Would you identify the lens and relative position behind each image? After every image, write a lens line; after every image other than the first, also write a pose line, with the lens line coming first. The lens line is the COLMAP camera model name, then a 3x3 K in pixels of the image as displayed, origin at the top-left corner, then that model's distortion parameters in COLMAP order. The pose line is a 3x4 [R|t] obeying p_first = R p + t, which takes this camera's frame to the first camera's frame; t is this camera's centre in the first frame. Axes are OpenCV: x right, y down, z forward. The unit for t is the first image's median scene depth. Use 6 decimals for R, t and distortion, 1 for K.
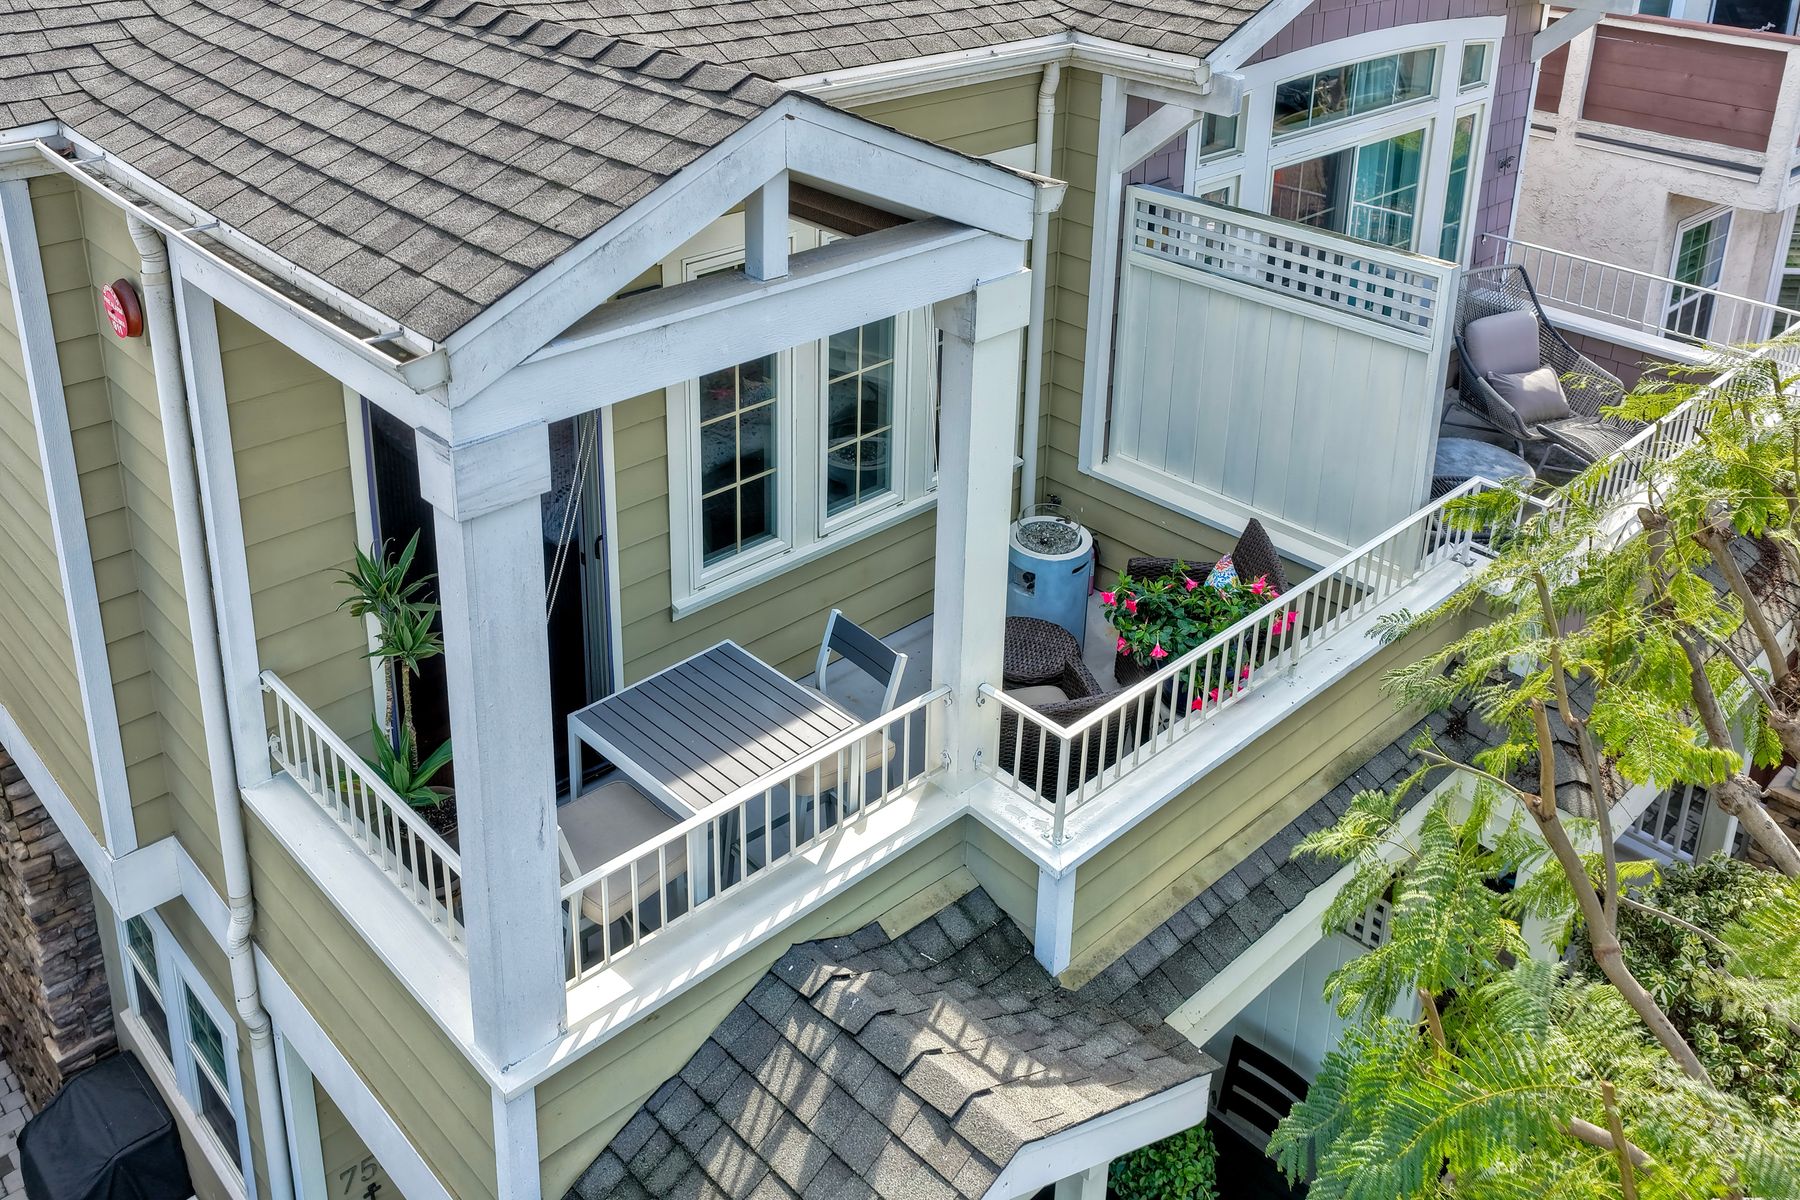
lens RADIAL K [[1587.6, 0, 874.6], [0, 1587.6, 278.1], [0, 0, 1]] dist [-0.000430, 0.006793]
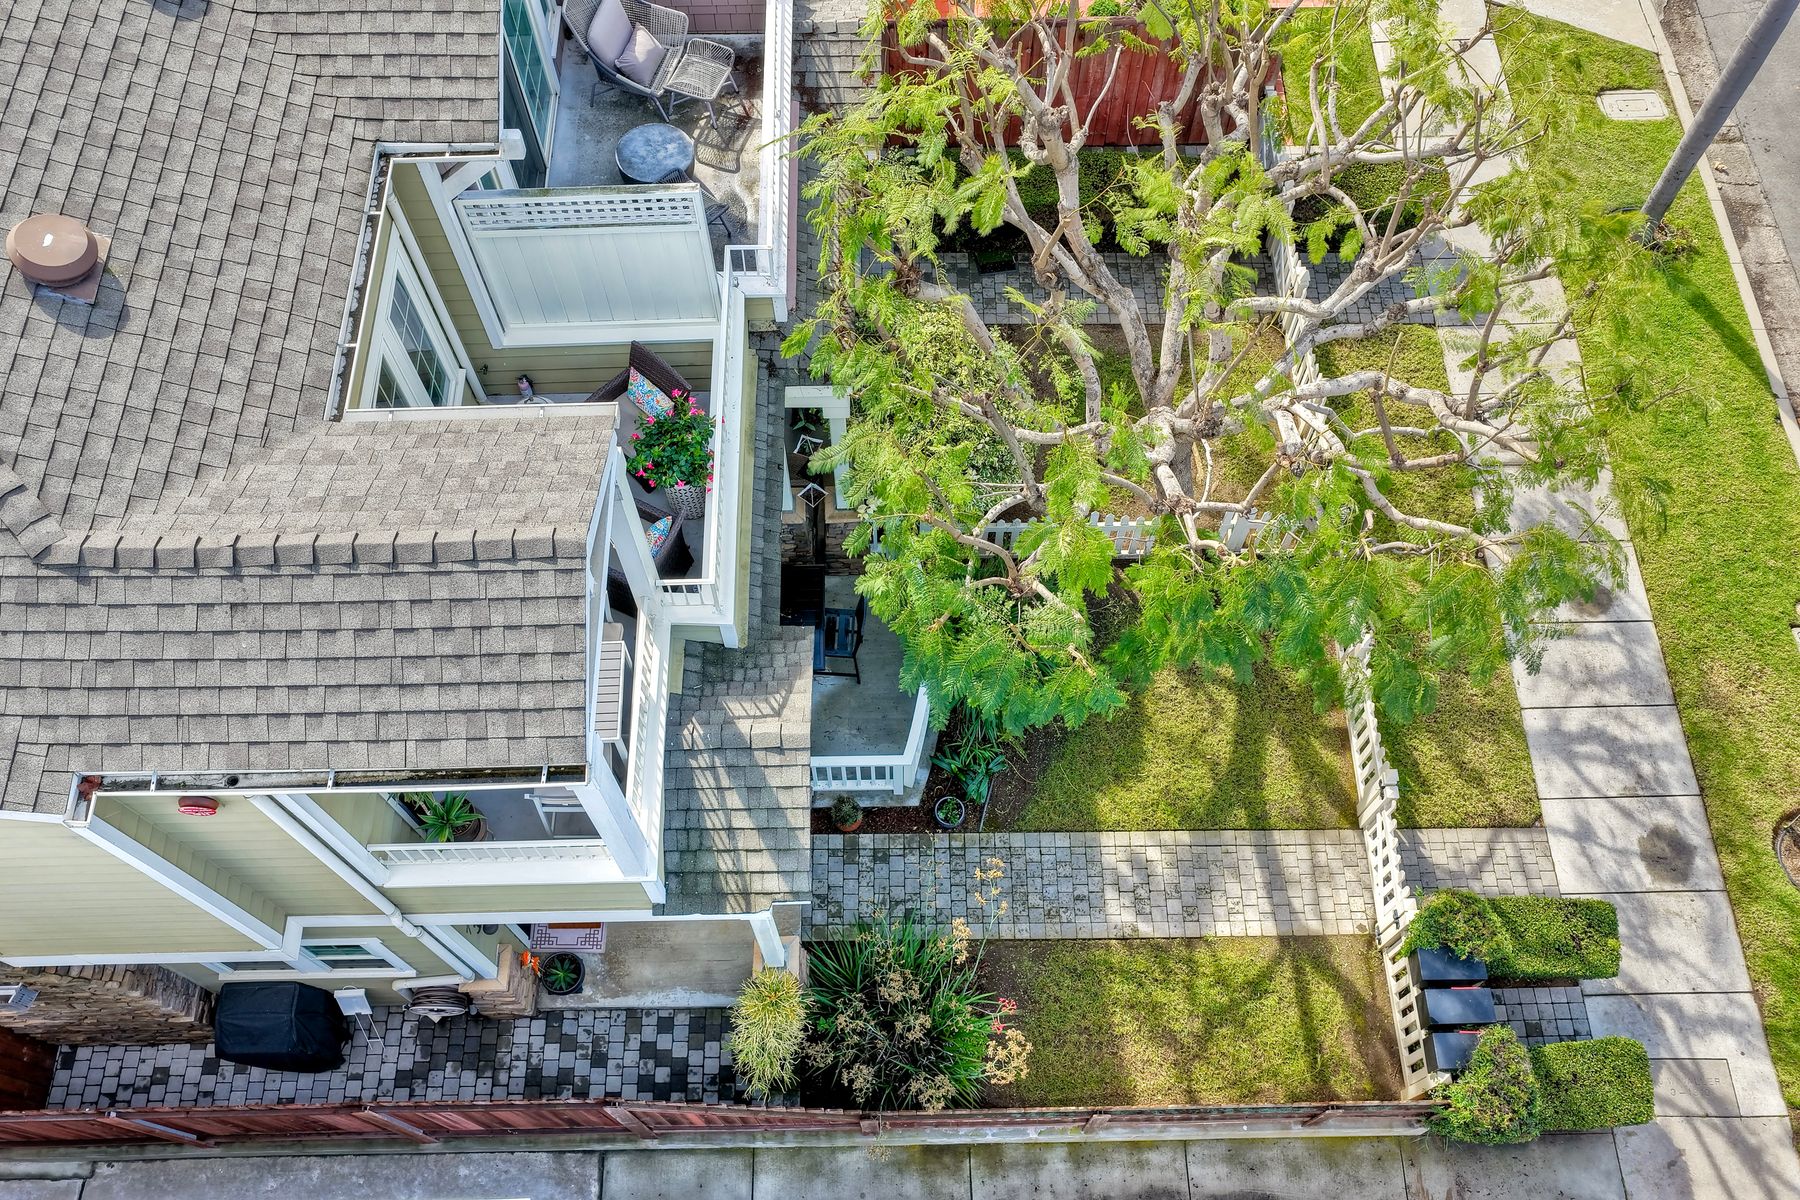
lens RADIAL K [[1497.5, 0, 897.7], [0, 1497.5, 598.5], [0, 0, 1]] dist [-0.013964, 0.036641]
pose [[0.676712, -0.669886, 0.305472, -0.262139], [0.264782, 0.608578, 0.748012, -0.883407], [-0.686987, -0.425305, 0.589206, -0.255558]]
